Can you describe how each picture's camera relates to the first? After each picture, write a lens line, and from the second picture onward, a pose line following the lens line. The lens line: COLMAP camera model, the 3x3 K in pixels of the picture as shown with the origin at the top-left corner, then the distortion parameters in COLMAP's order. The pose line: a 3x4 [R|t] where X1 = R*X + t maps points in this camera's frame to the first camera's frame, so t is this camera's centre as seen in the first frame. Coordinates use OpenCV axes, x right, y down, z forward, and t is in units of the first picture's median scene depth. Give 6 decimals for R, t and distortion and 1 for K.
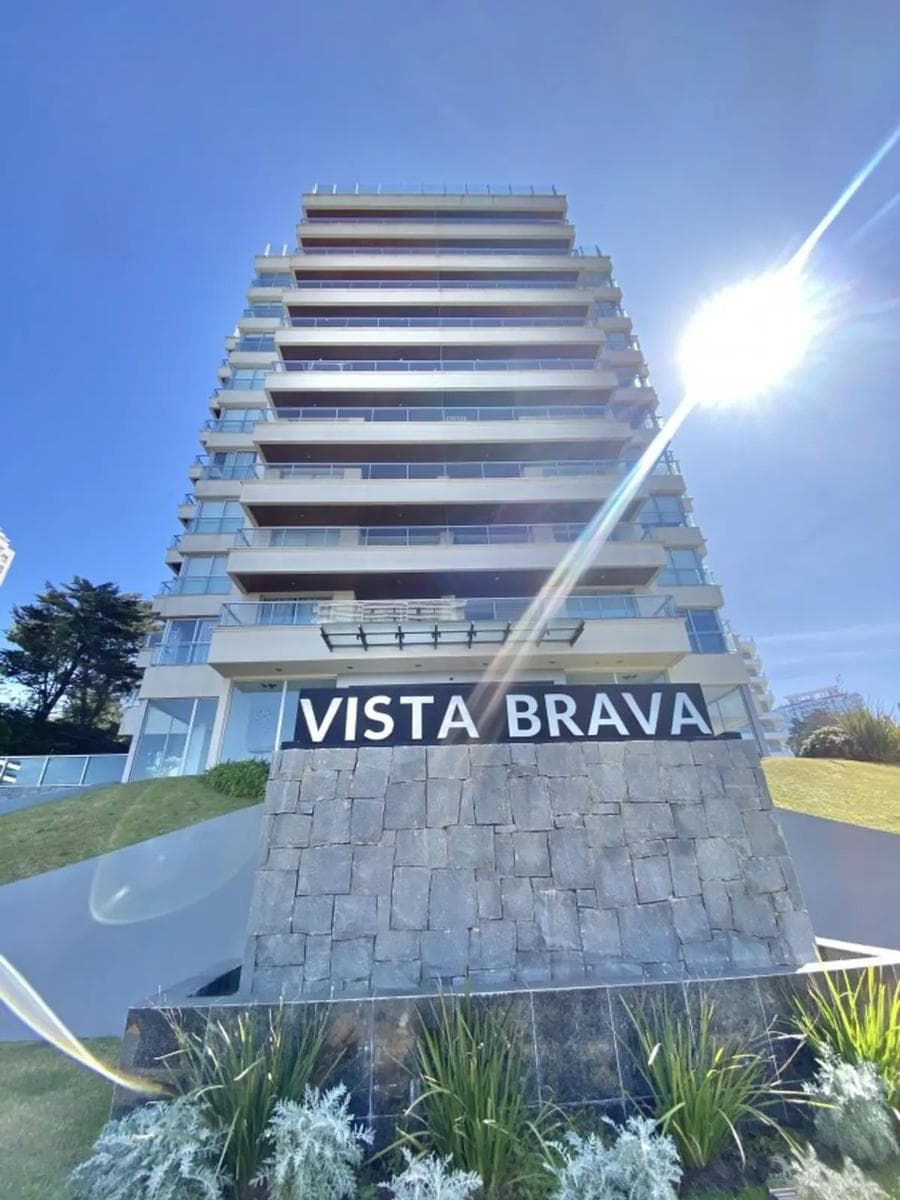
lens RADIAL K [[490.4, 0, 450.0], [0, 490.4, 600.0], [0, 0, 1]] dist [0.001413, 0.000035]
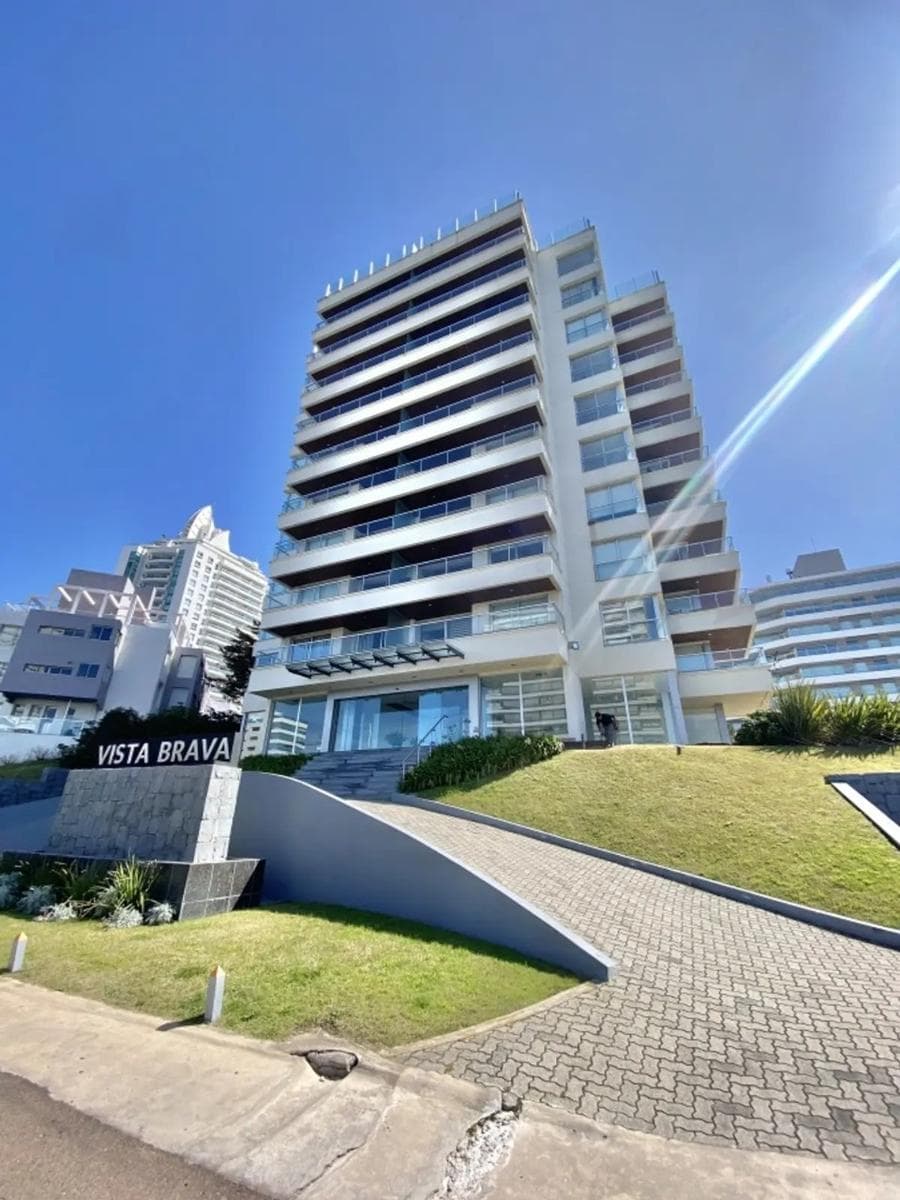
lens RADIAL K [[490.4, 0, 450.0], [0, 490.4, 600.0], [0, 0, 1]] dist [0.001413, 0.000035]
pose [[0.891603, -0.144912, -0.429004, 2.295307], [0.169732, 0.985289, 0.019938, -0.252424], [0.419804, -0.090593, 0.903082, -0.360659]]
